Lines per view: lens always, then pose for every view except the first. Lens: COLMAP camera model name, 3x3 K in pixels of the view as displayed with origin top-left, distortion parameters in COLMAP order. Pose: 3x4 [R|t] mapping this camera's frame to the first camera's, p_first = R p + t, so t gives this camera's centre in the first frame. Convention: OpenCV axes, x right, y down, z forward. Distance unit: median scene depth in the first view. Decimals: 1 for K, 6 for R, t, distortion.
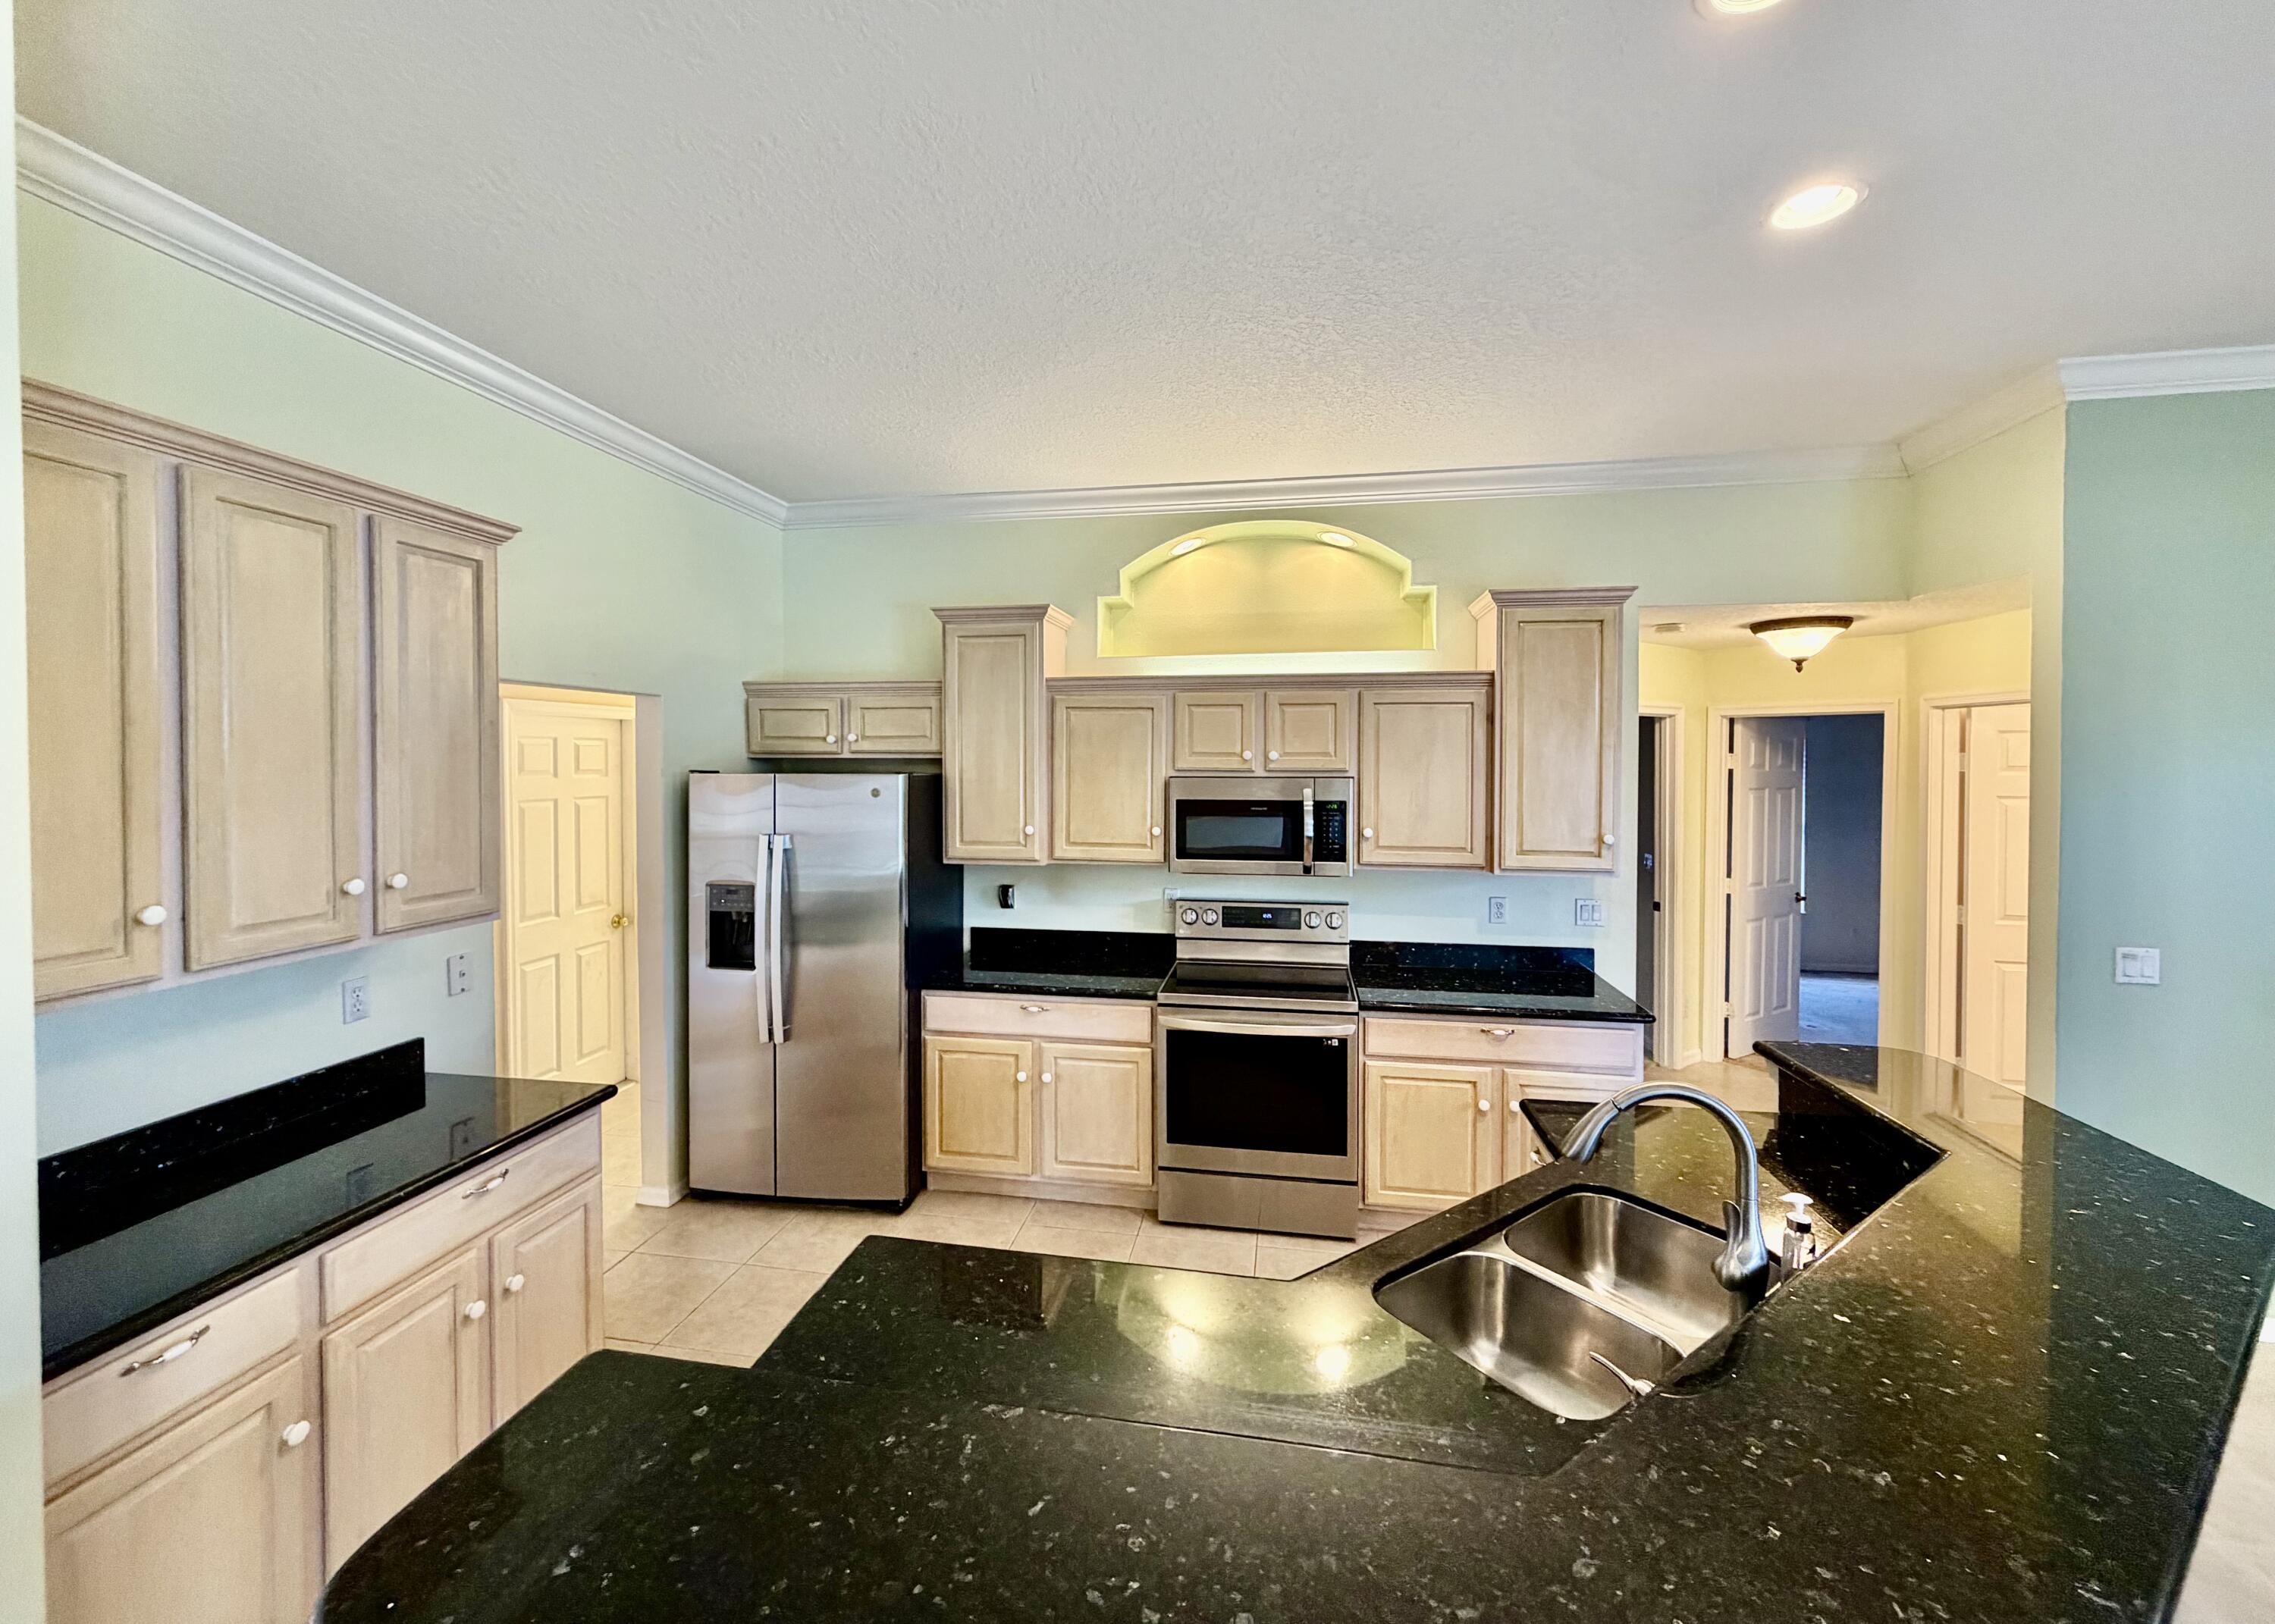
lens RADIAL K [[907.5, 0, 1134.2], [0, 907.5, 769.1], [0, 0, 1]] dist [-0.000363, -0.000004]
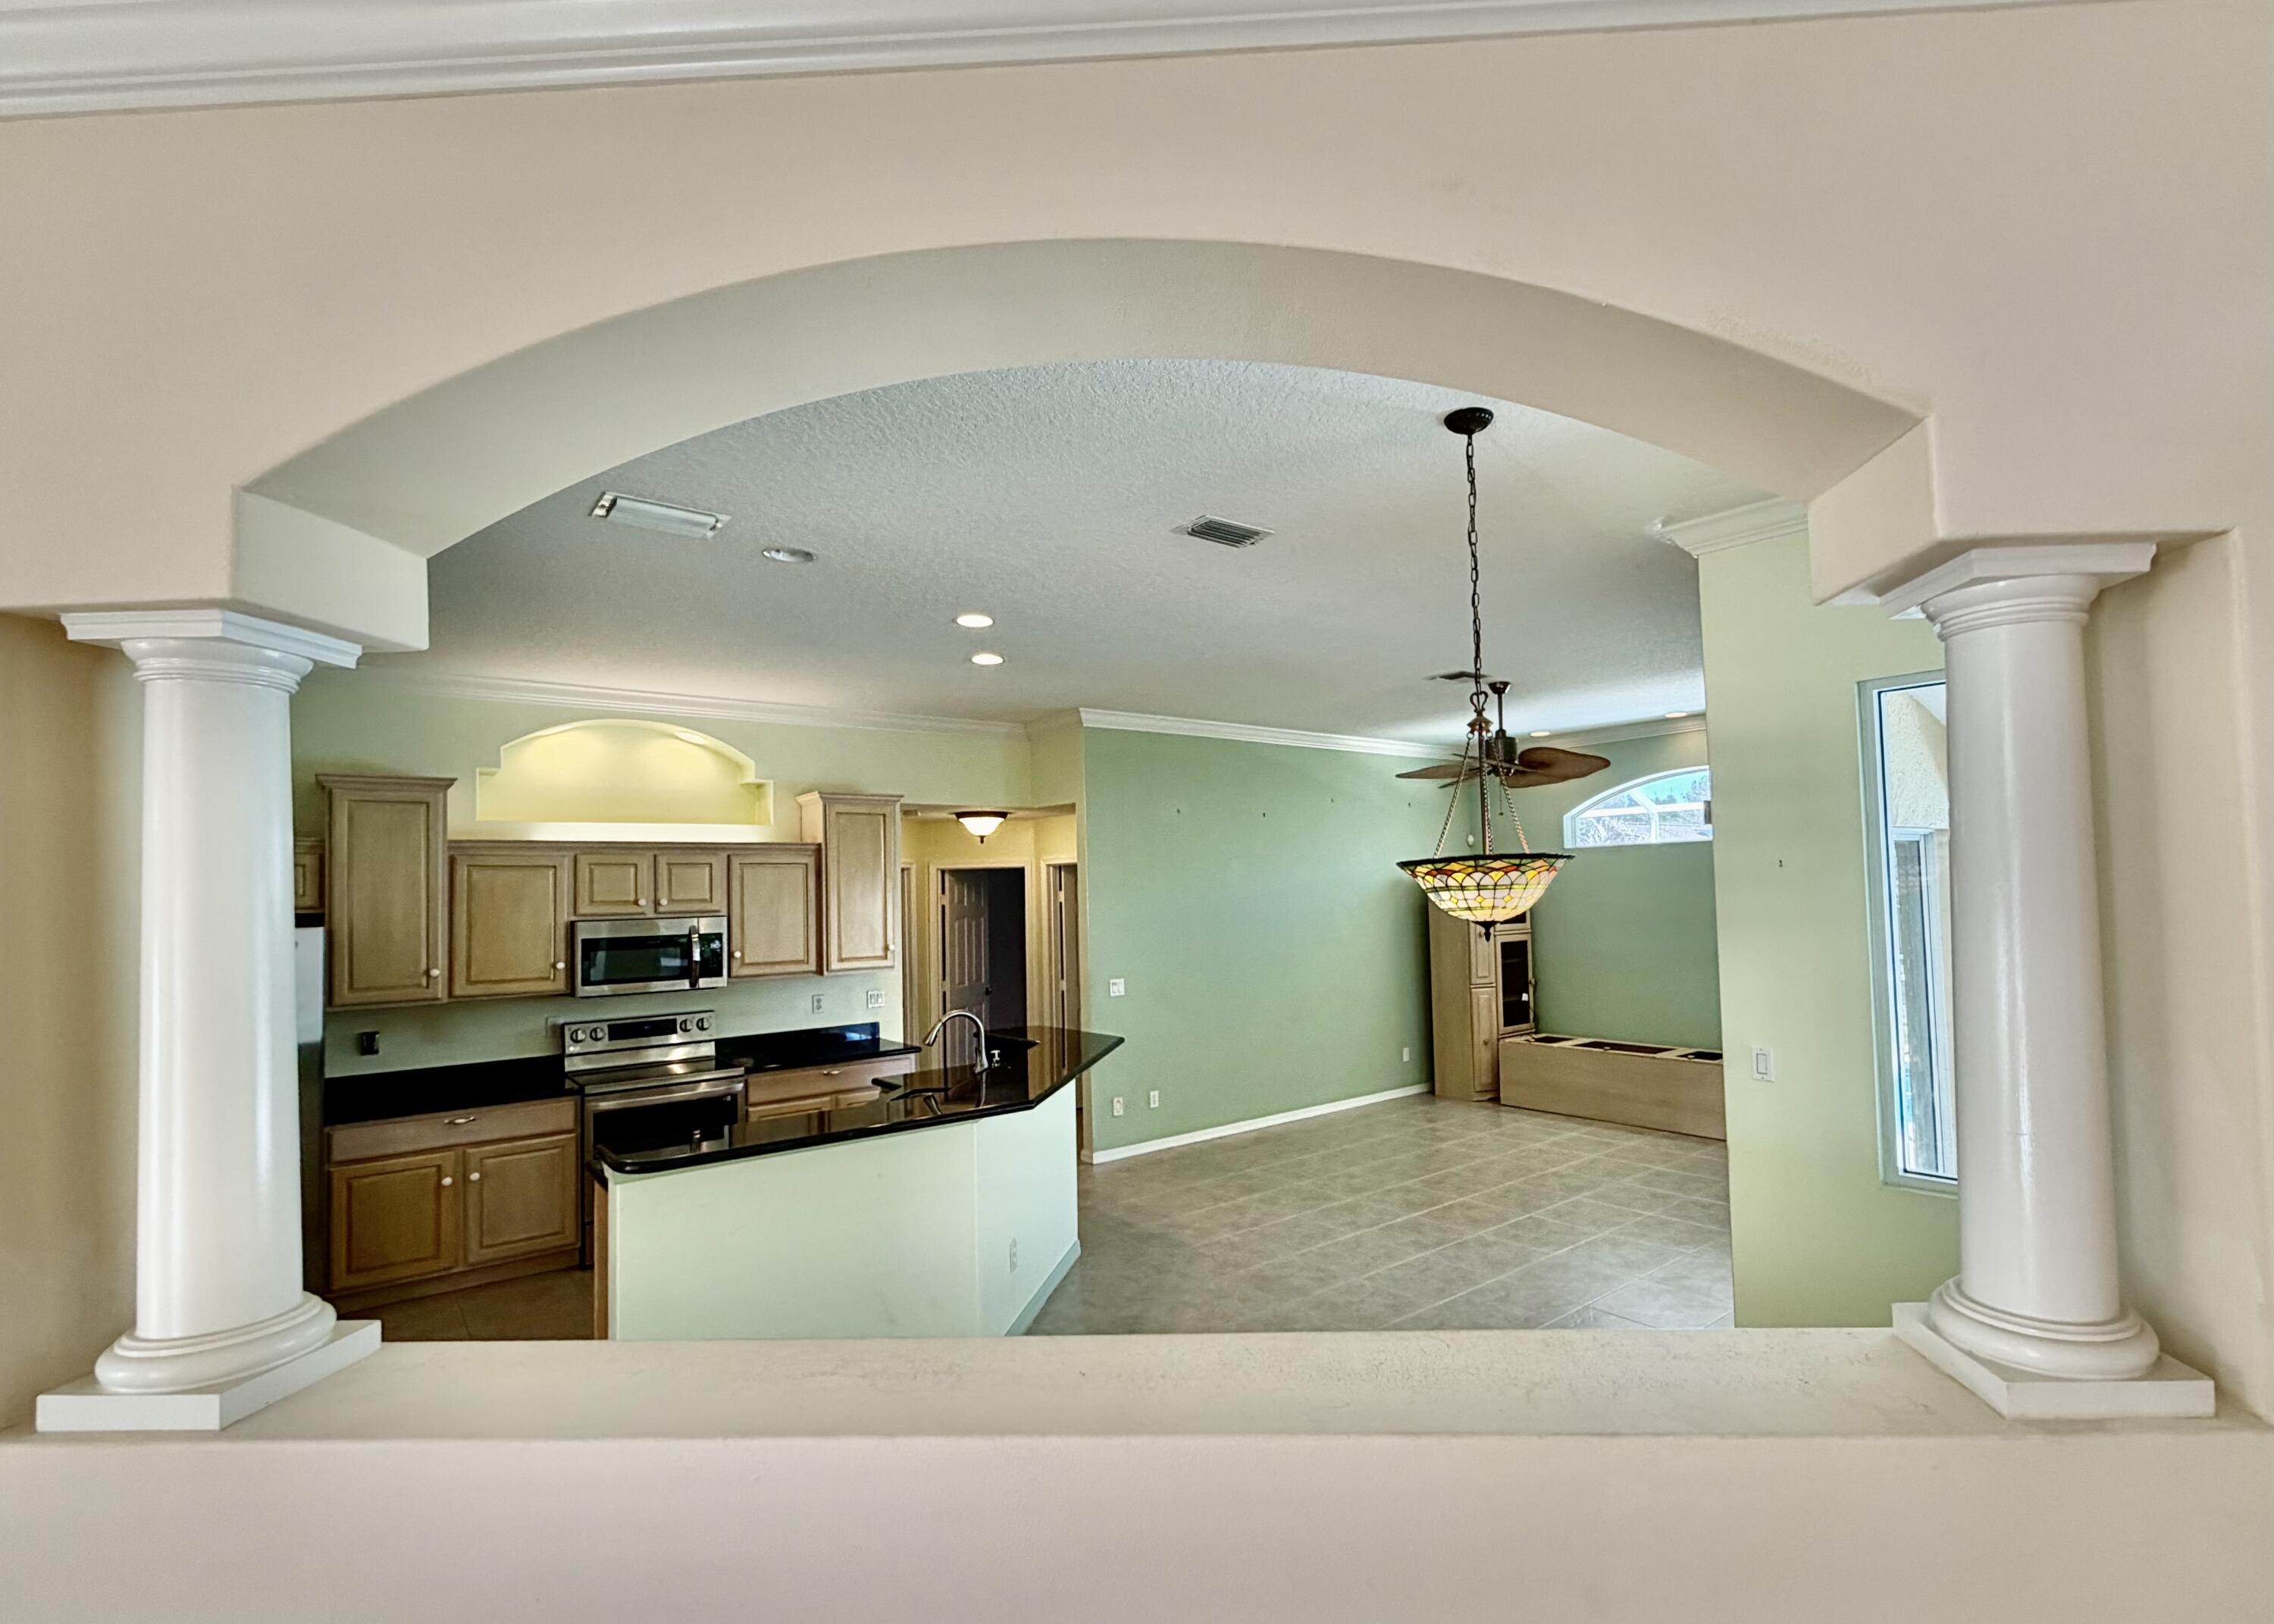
lens RADIAL K [[1071.5, 0, 1239.8], [0, 1071.5, 850.0], [0, 0, 1]] dist [0.000207, 0.000147]
pose [[0.637868, 0.012566, 0.770043, -0.535409], [0.038770, 0.998075, -0.048403, 0.018392], [-0.769169, 0.060729, 0.636153, -0.683953]]
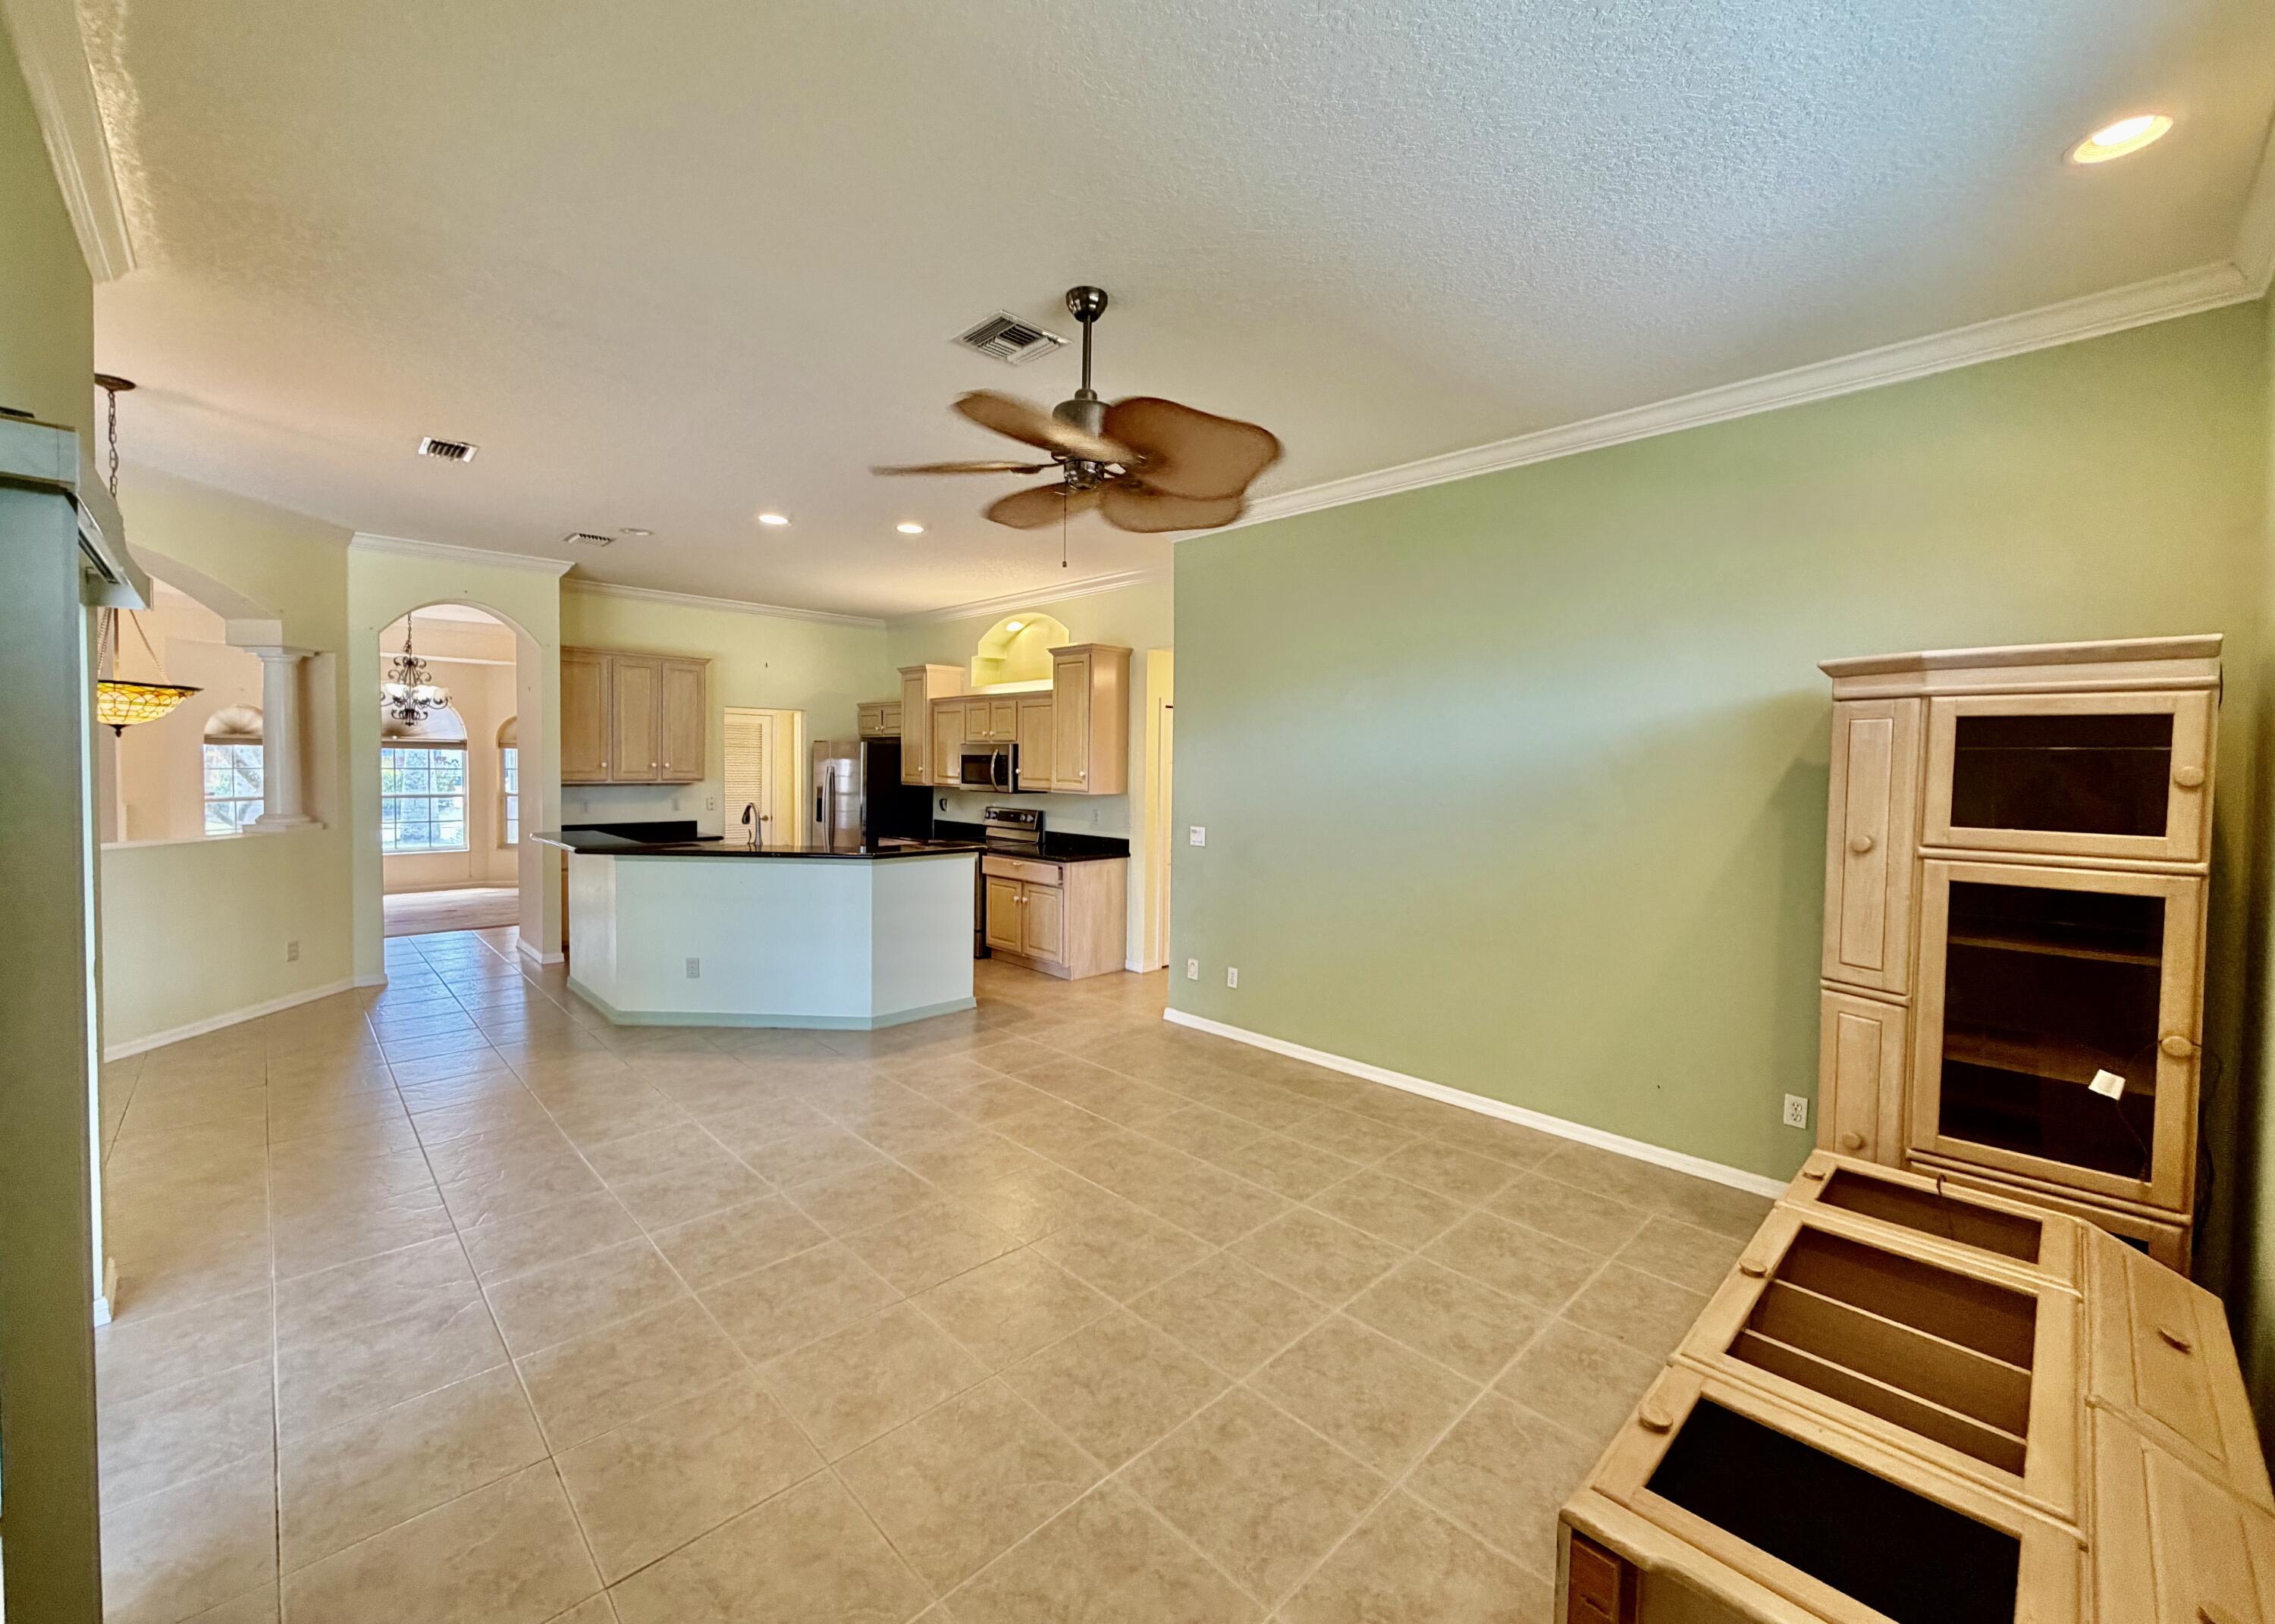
lens RADIAL K [[923.4, 0, 1145.2], [0, 923.4, 788.3], [0, 0, 1]] dist [-0.001697, -0.000197]
pose [[0.804930, 0.027081, -0.592752, 1.709803], [-0.021096, 0.999633, 0.017023, 0.066369], [0.592995, -0.001197, 0.805205, -0.482005]]
